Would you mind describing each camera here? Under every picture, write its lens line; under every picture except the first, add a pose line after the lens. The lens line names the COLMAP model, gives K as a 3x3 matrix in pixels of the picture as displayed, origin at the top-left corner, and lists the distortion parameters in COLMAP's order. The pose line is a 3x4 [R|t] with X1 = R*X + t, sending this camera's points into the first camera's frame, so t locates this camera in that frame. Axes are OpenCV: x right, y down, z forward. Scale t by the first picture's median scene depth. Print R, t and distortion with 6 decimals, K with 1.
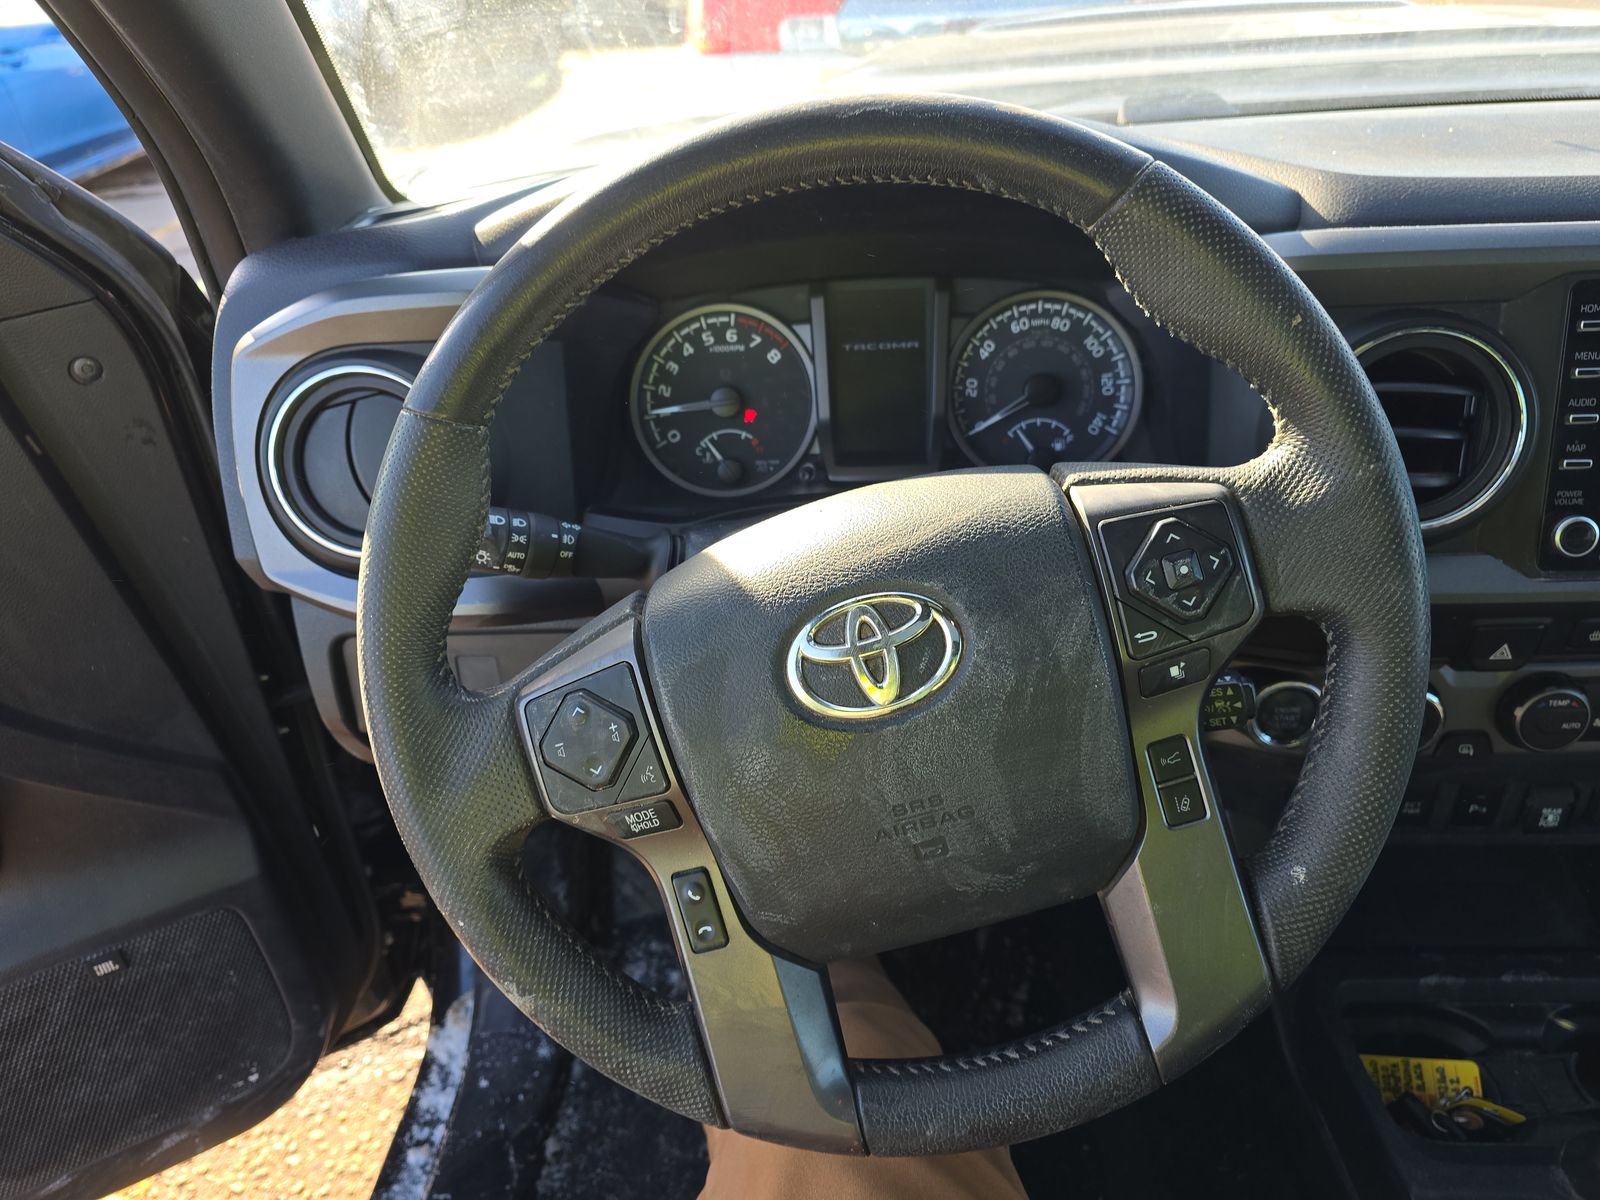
lens RADIAL K [[1071.1, 0, 819.6], [0, 1071.1, 596.5], [0, 0, 1]] dist [0.054300, -0.040411]
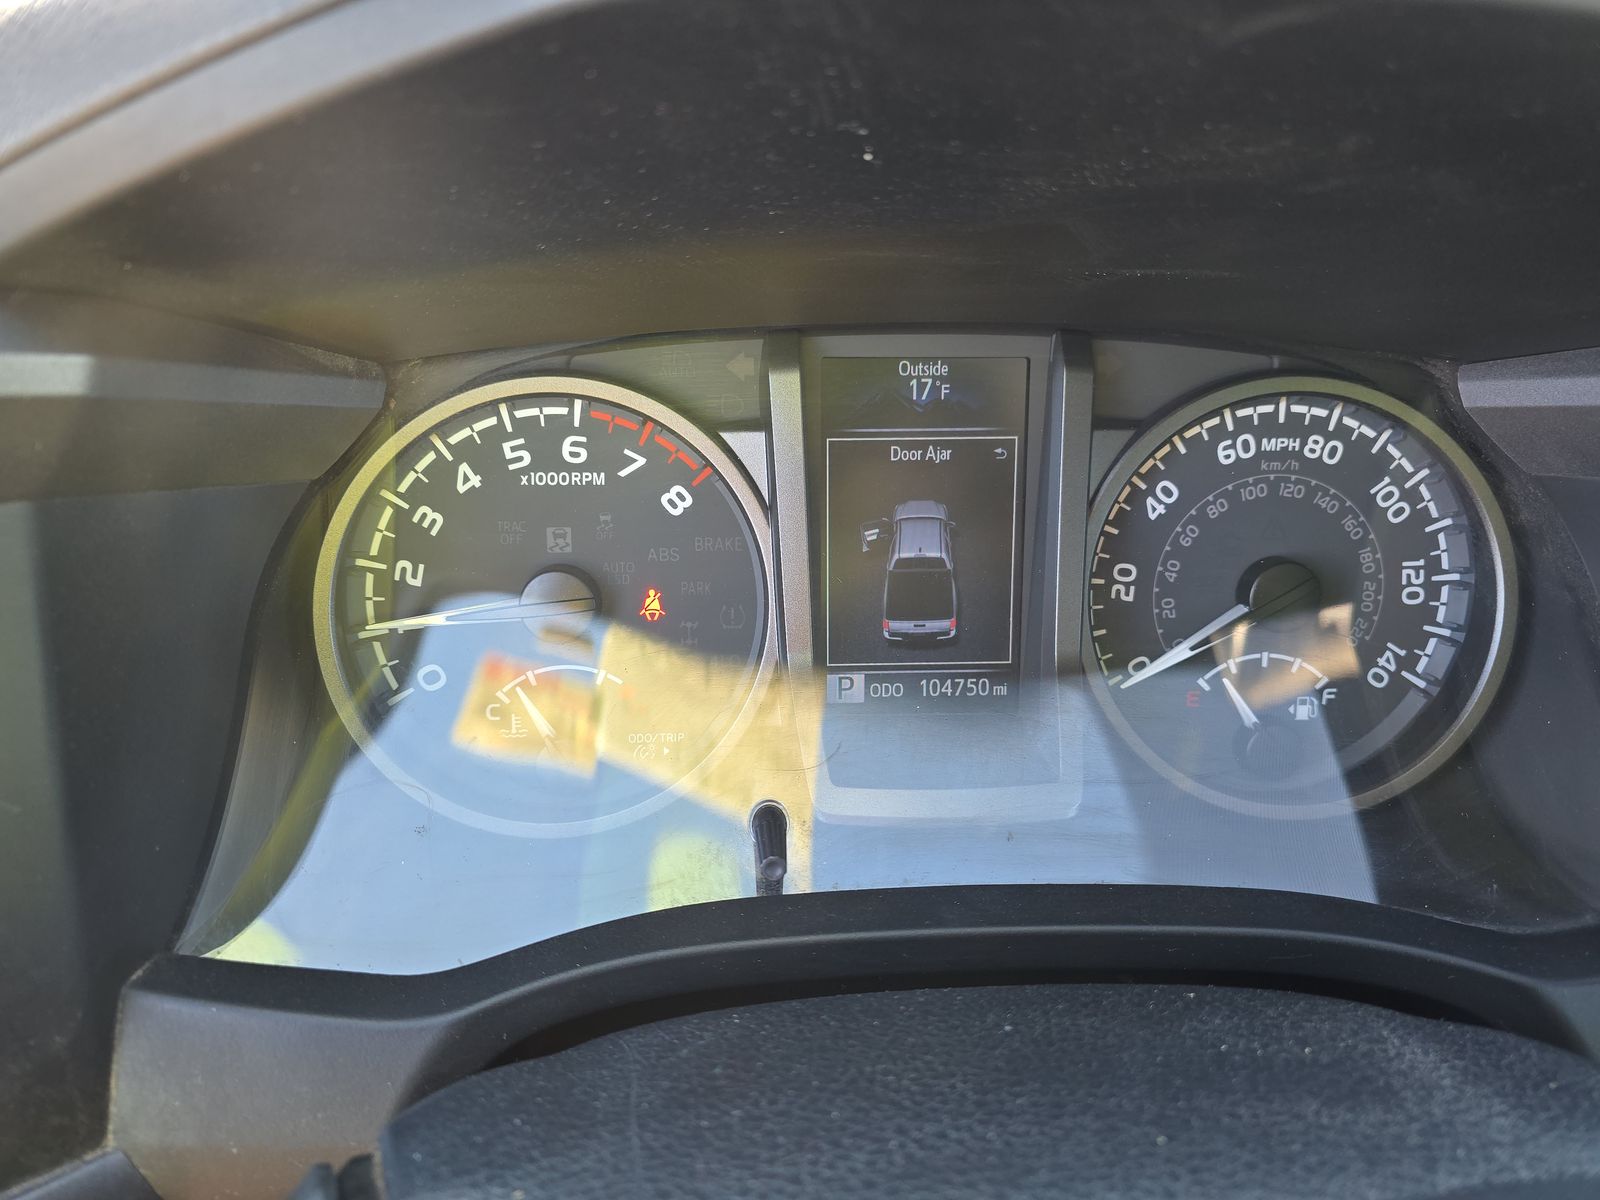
lens RADIAL K [[1062.7, 0, 800.0], [0, 1062.7, 600.0], [0, 0, 1]] dist [0.041608, -0.034395]
pose [[0.989851, 0.006592, 0.141960, -0.054310], [-0.003872, 0.999804, -0.019432, -0.179178], [-0.142060, 0.018685, 0.989682, 0.585512]]
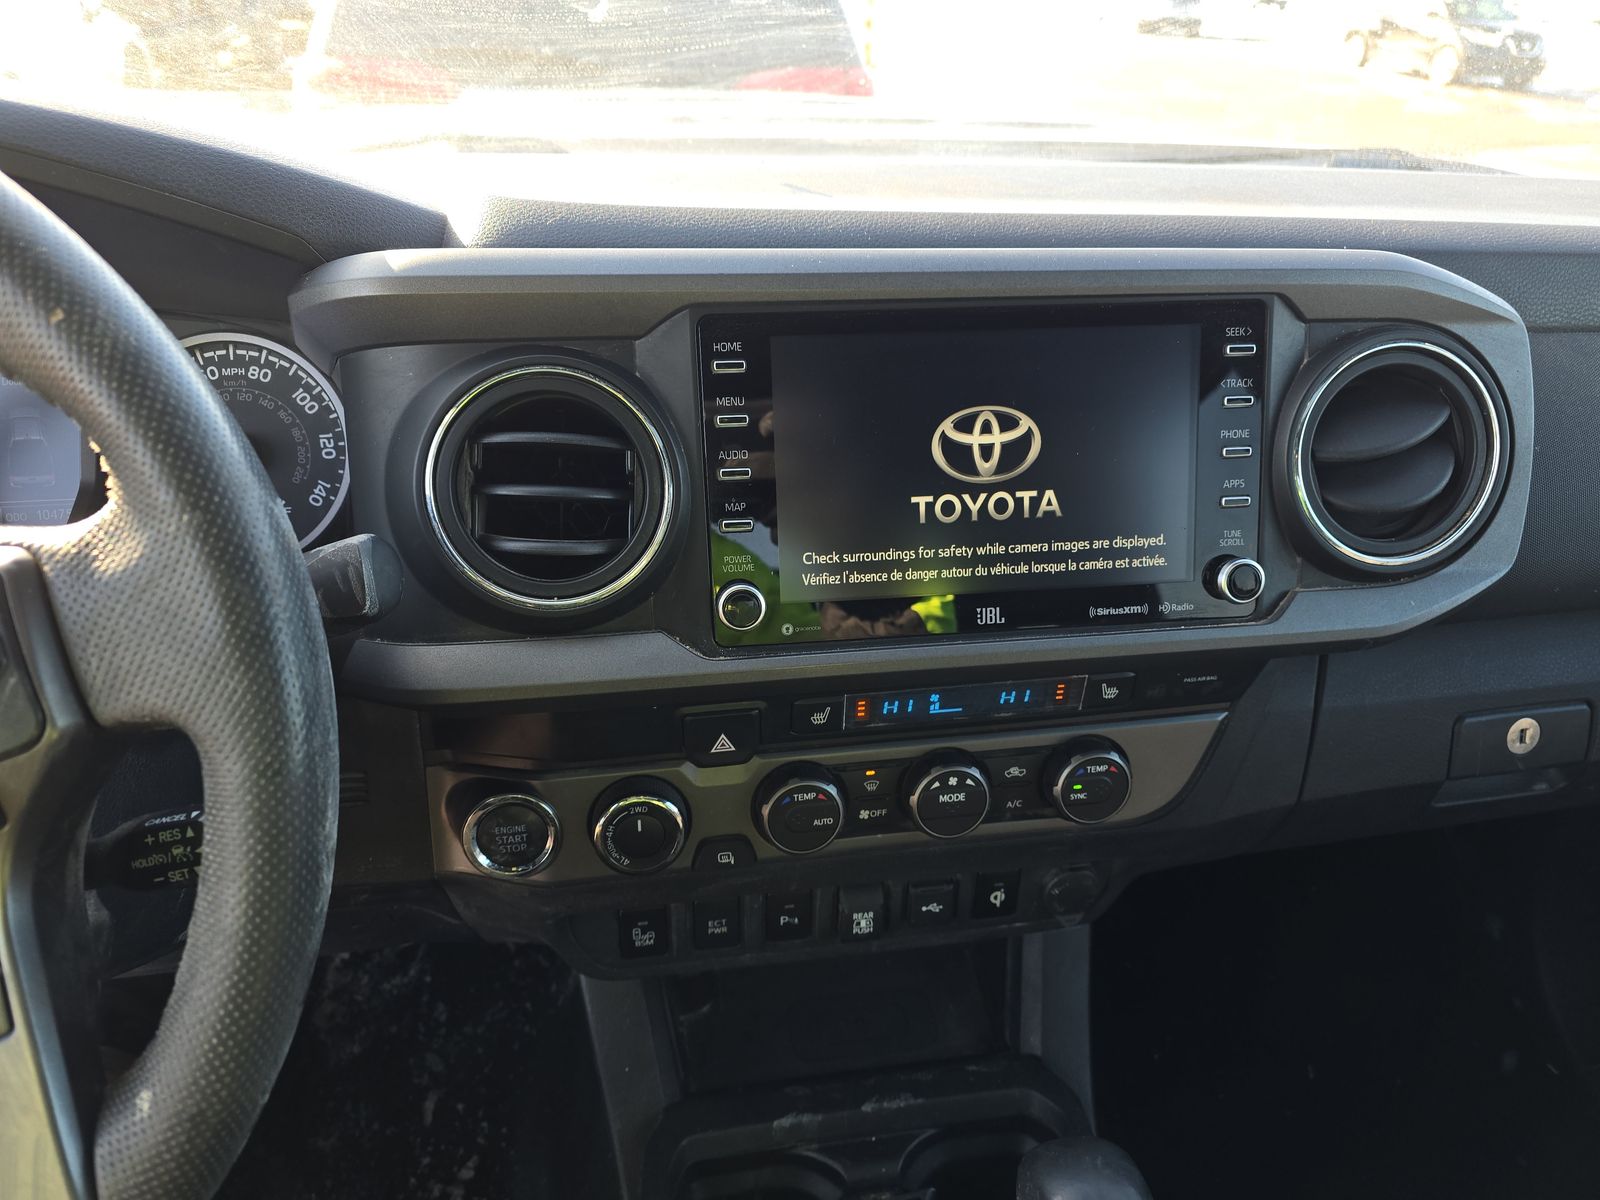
lens RADIAL K [[1062.7, 0, 800.0], [0, 1062.7, 600.0], [0, 0, 1]] dist [0.041608, -0.034395]
pose [[0.978990, -0.036549, 0.200607, 0.453137], [0.054195, 0.995059, -0.083185, 0.009675], [-0.196575, 0.092310, 0.976134, 0.132342]]
